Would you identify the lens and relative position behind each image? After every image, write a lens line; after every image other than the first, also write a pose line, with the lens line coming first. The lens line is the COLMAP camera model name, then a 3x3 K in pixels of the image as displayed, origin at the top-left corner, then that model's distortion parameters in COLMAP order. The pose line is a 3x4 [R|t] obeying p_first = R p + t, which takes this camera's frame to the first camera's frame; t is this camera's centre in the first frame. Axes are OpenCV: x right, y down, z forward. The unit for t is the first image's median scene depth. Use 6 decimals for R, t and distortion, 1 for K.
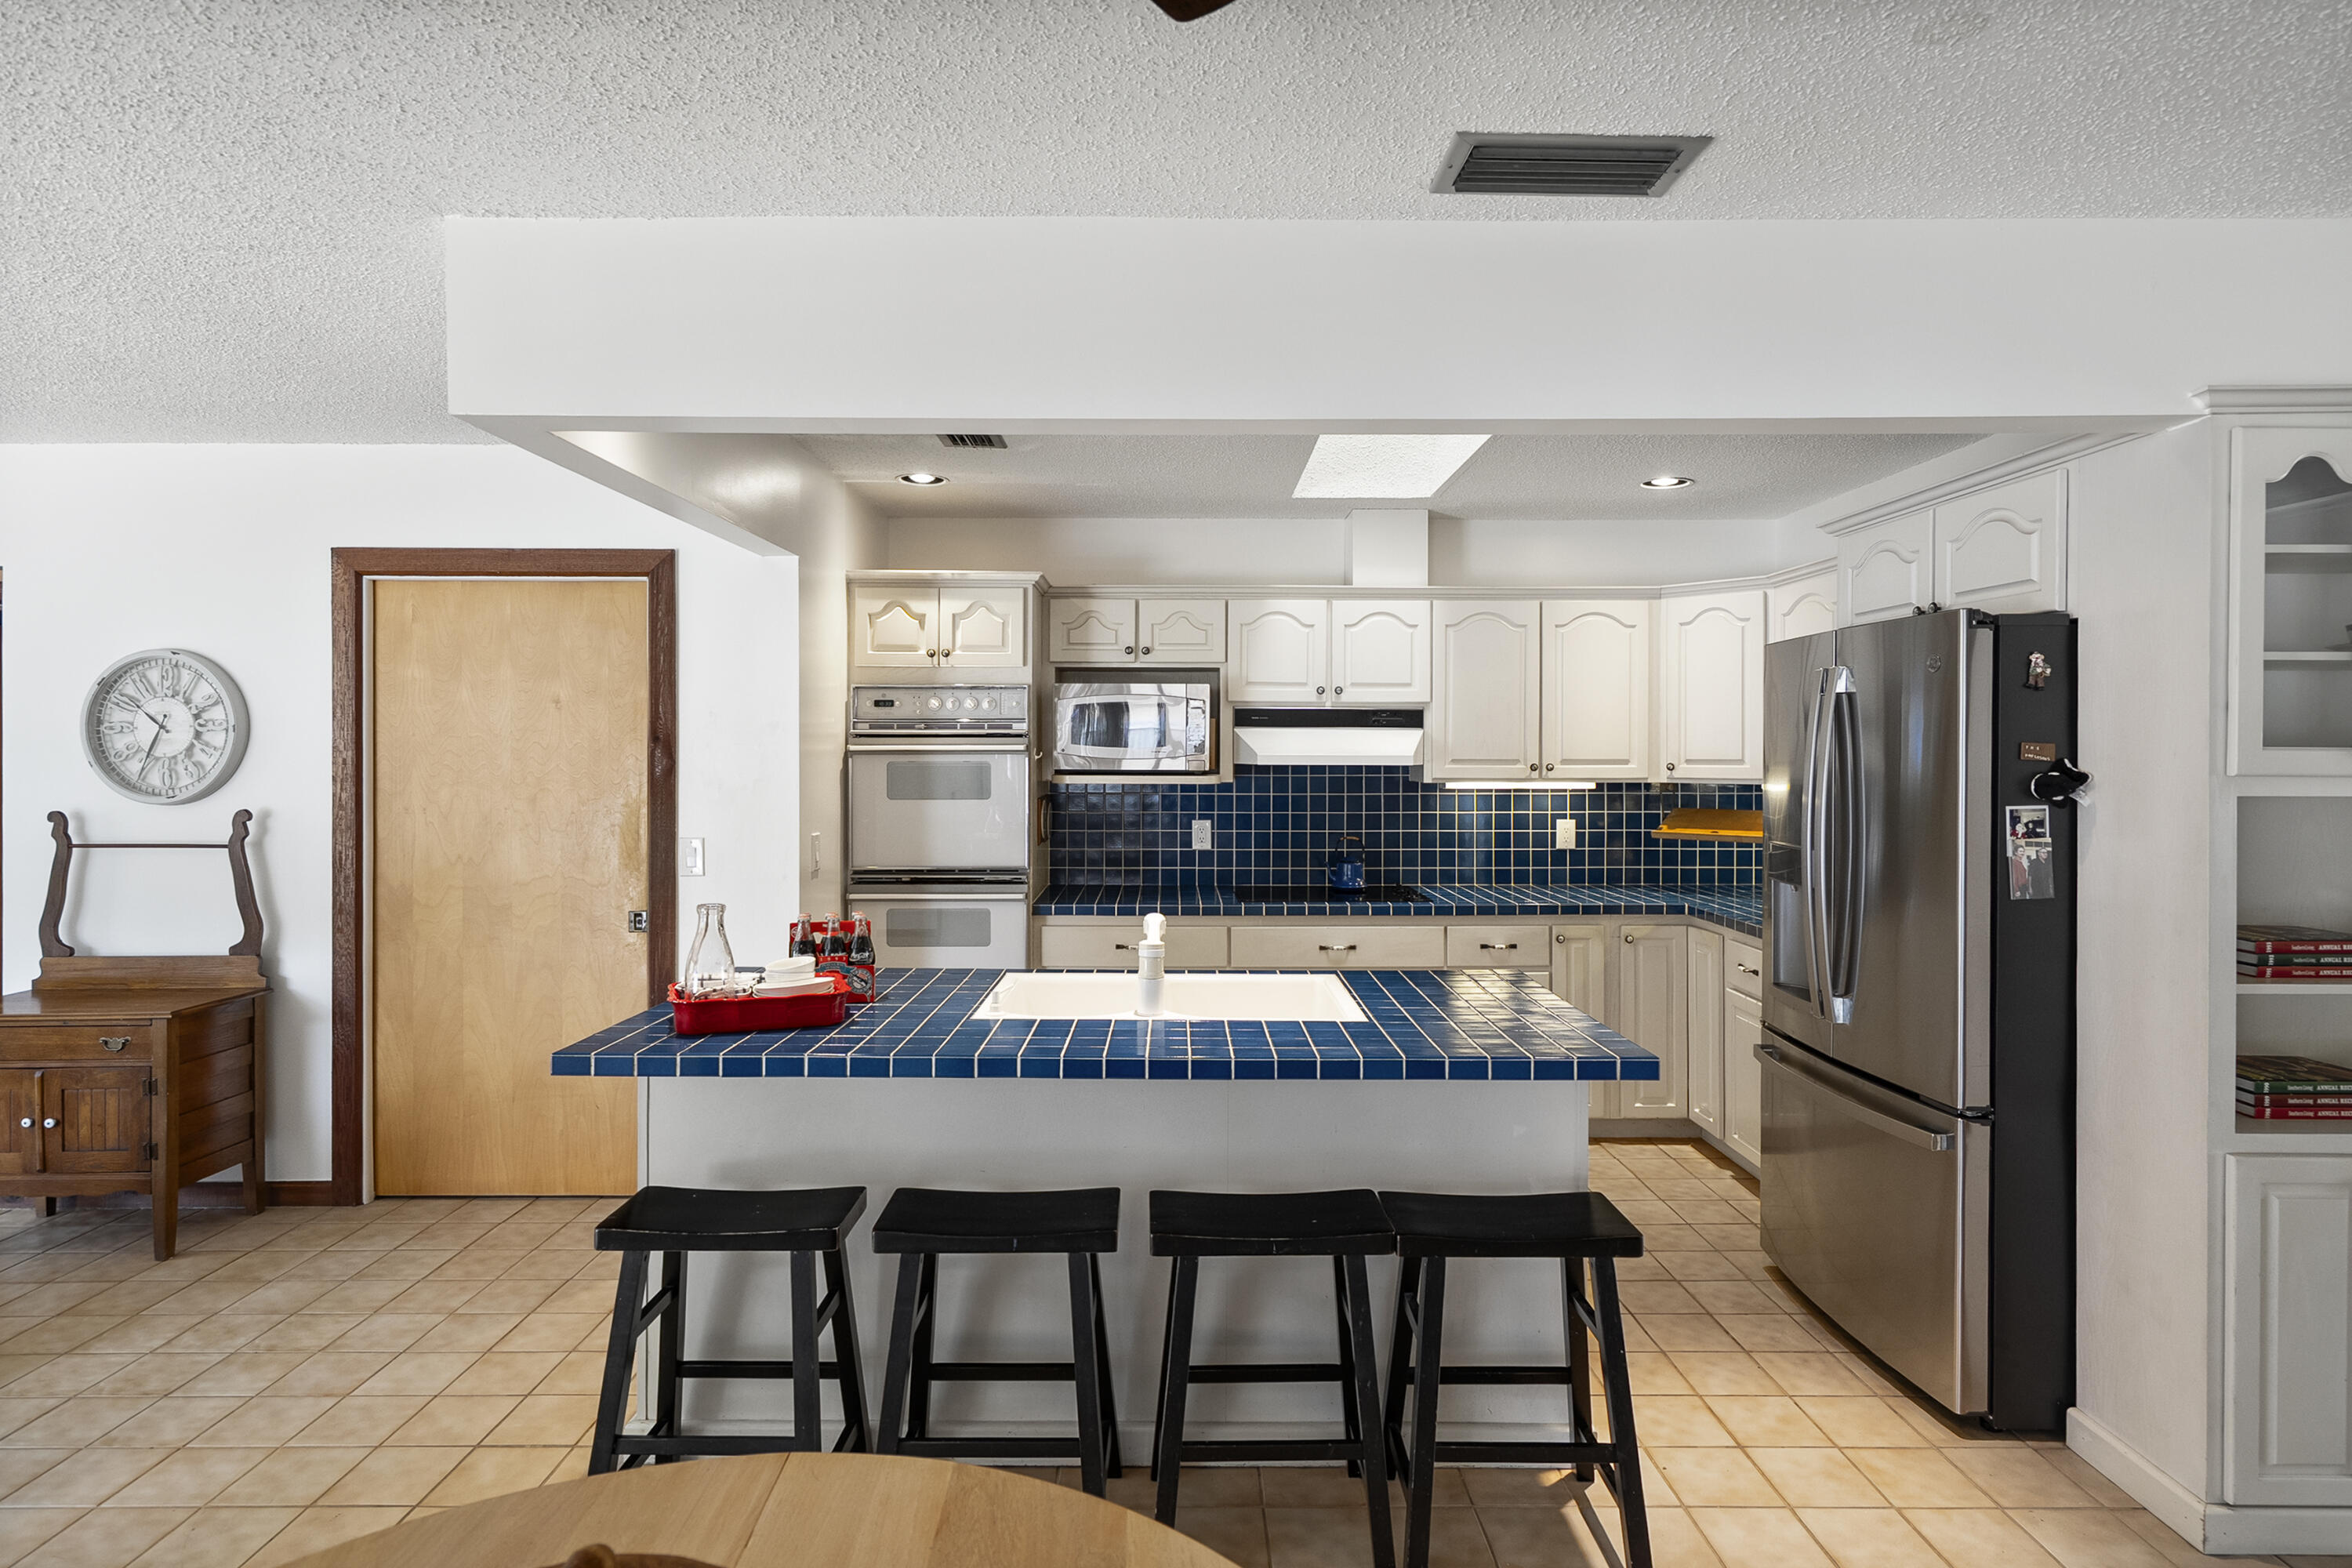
lens RADIAL K [[1227.9, 0, 1175.4], [0, 1227.9, 755.4], [0, 0, 1]] dist [-0.000139, 0.003116]
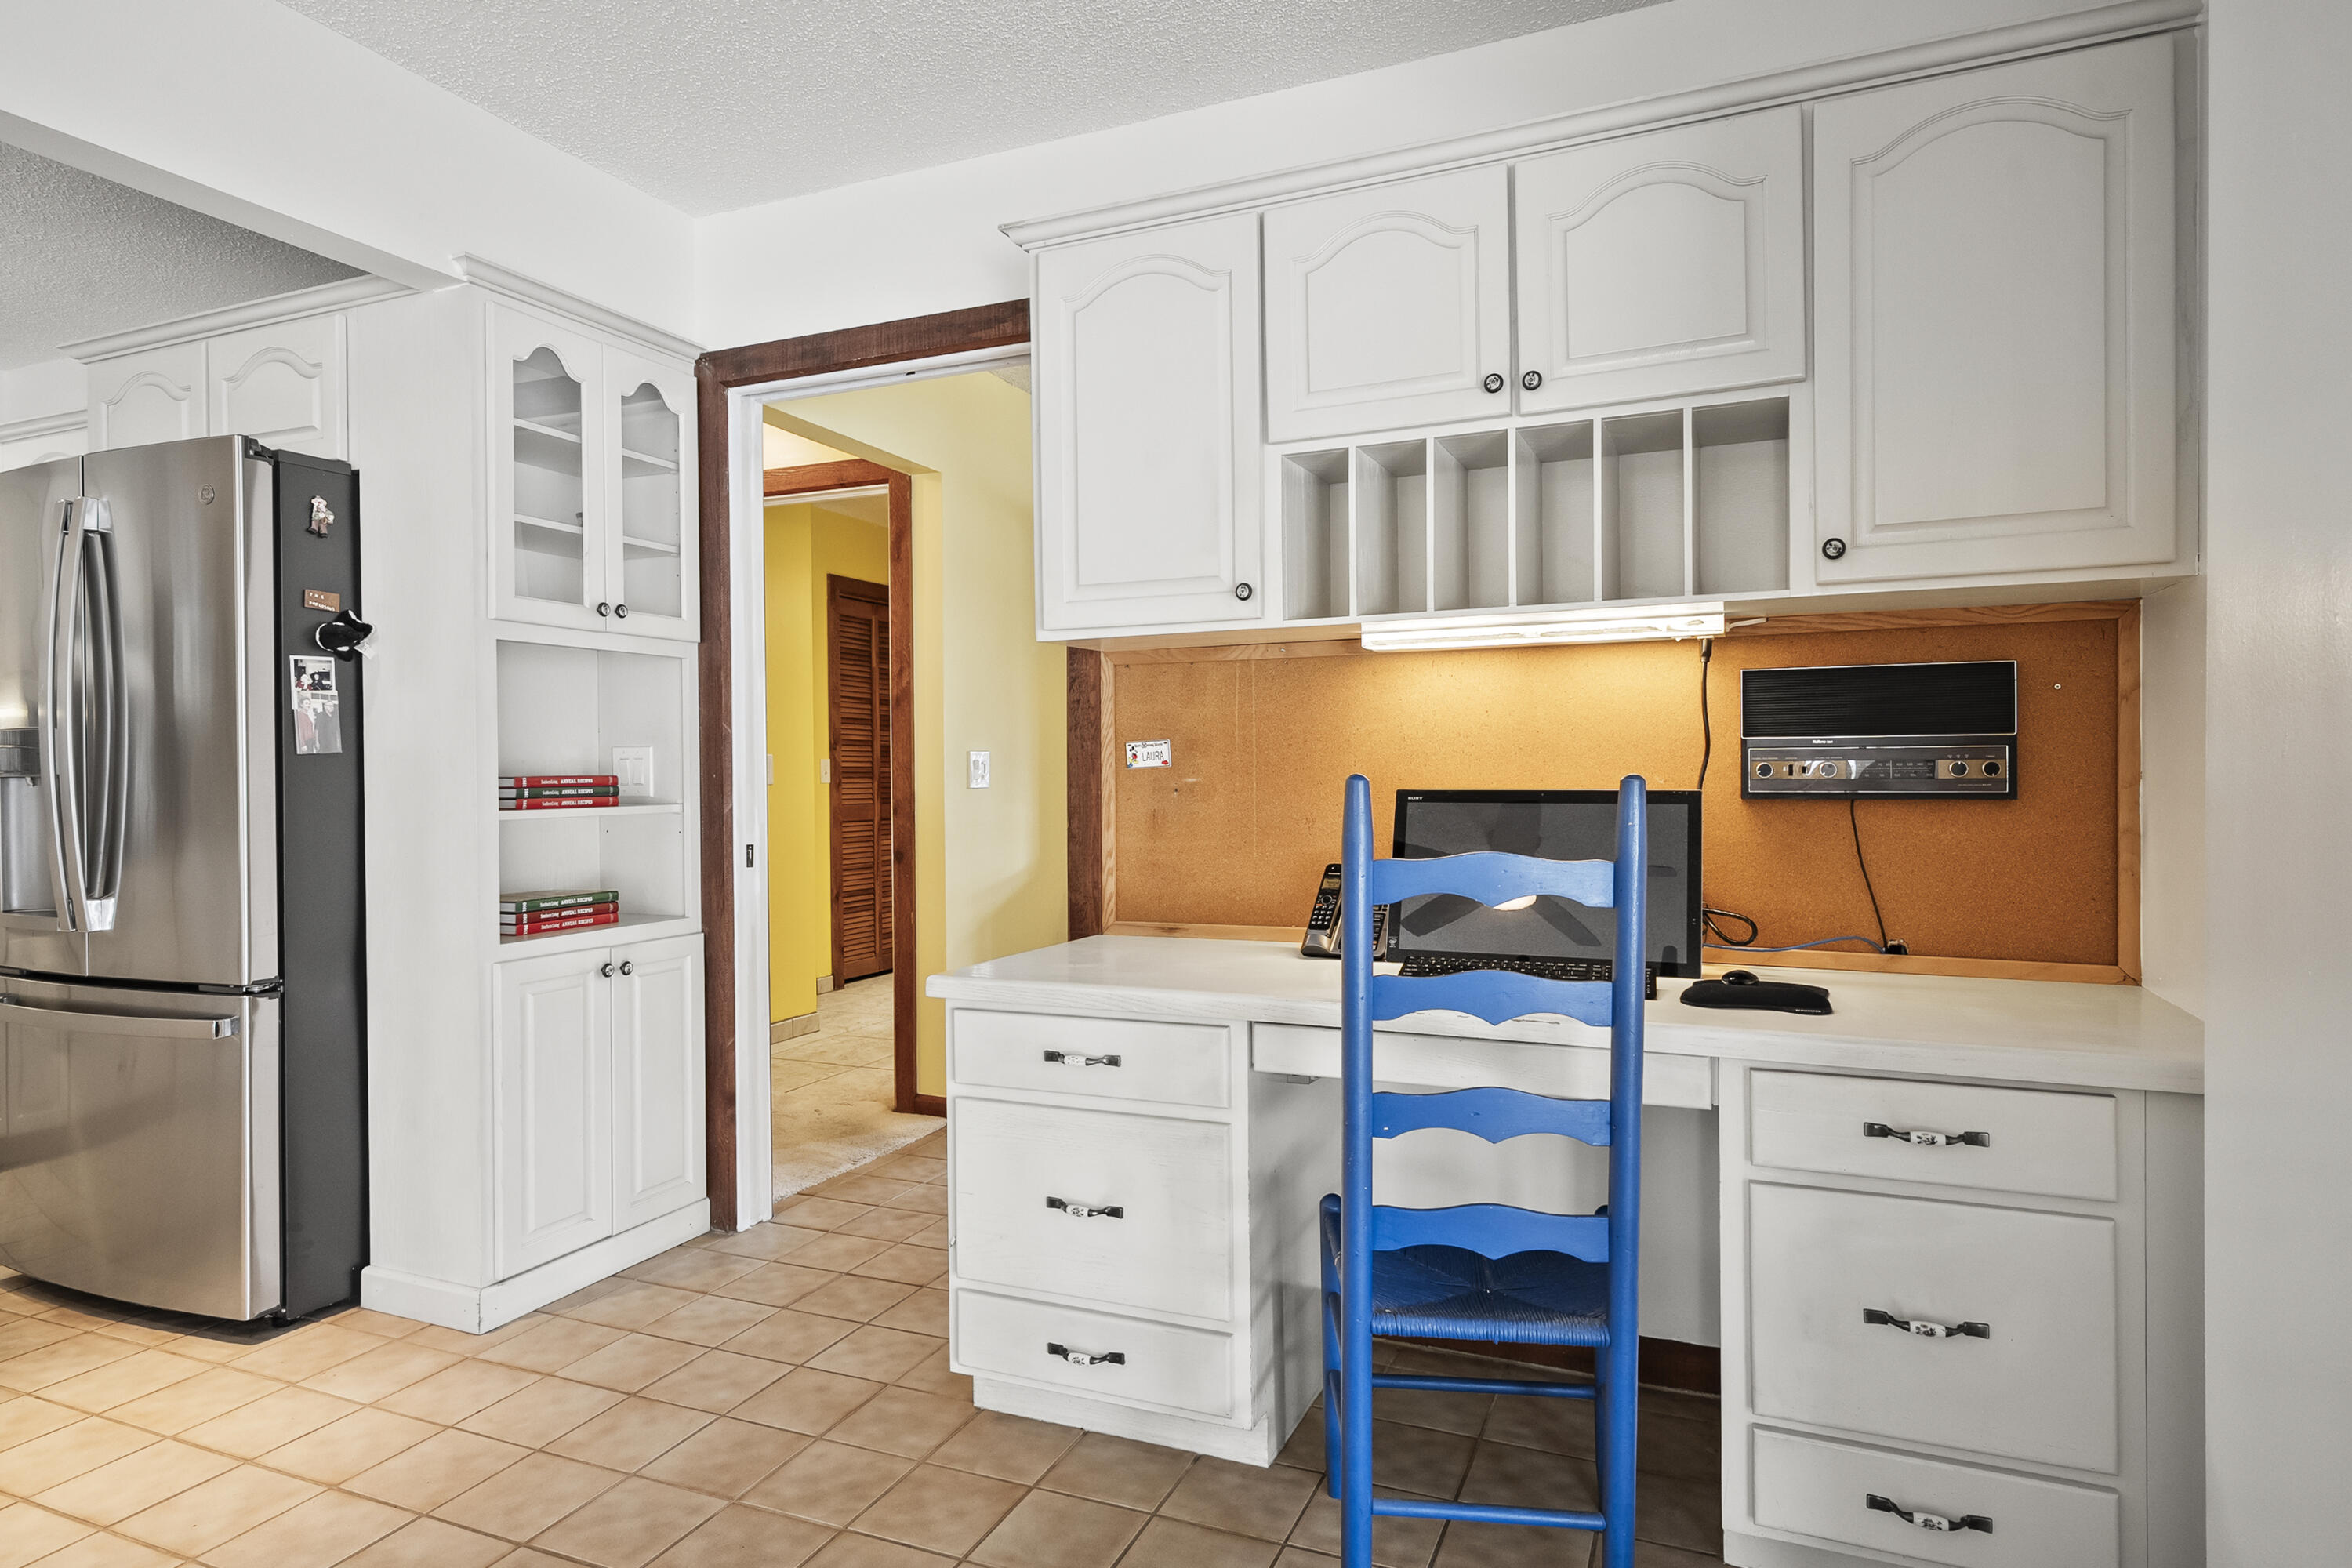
lens RADIAL K [[1332.8, 0, 1167.0], [0, 1332.8, 780.9], [0, 0, 1]] dist [0.005806, 0.003022]
pose [[0.402477, -0.012264, 0.915348, 0.005372], [0.013331, 0.999883, 0.007535, 0.092211], [-0.915333, 0.009170, 0.402593, -0.017197]]
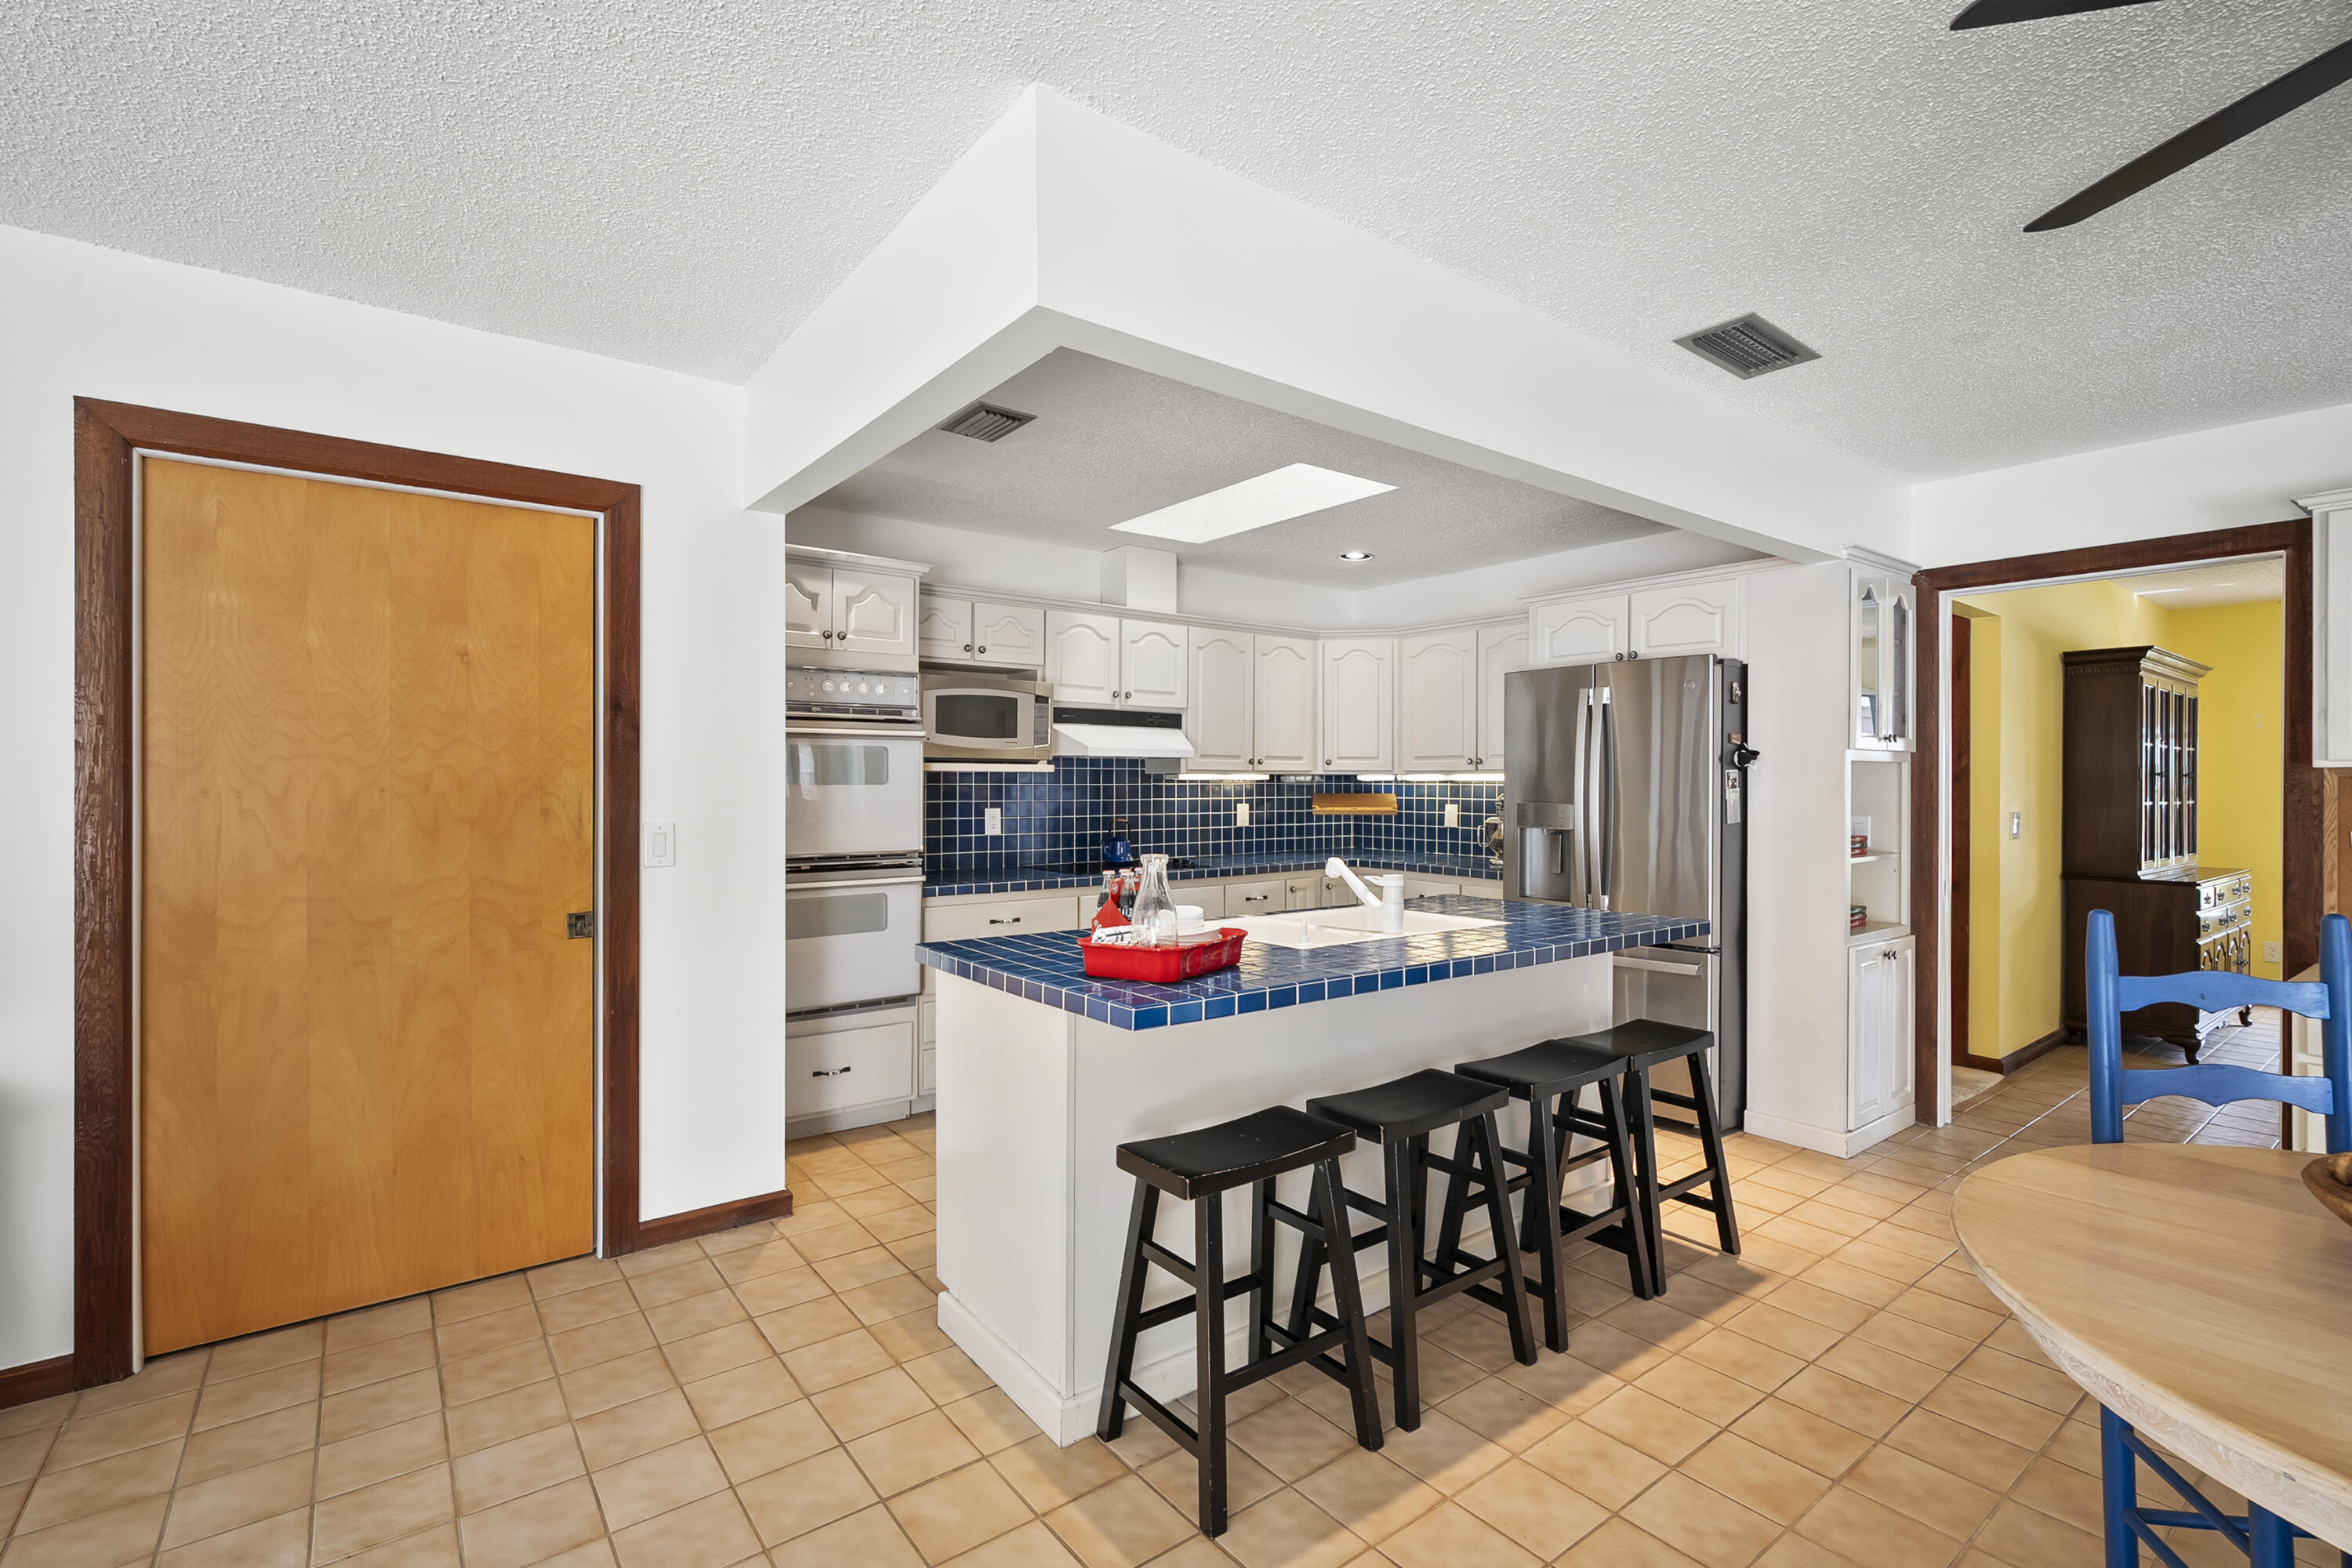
lens RADIAL K [[1063.3, 0, 1173.6], [0, 1063.3, 783.8], [0, 0, 1]] dist [-0.005264, 0.001365]
pose [[0.795809, -0.000955, 0.605547, -0.560793], [0.000155, 0.999999, 0.001374, 0.038806], [-0.605548, -0.001000, 0.795808, 0.188050]]
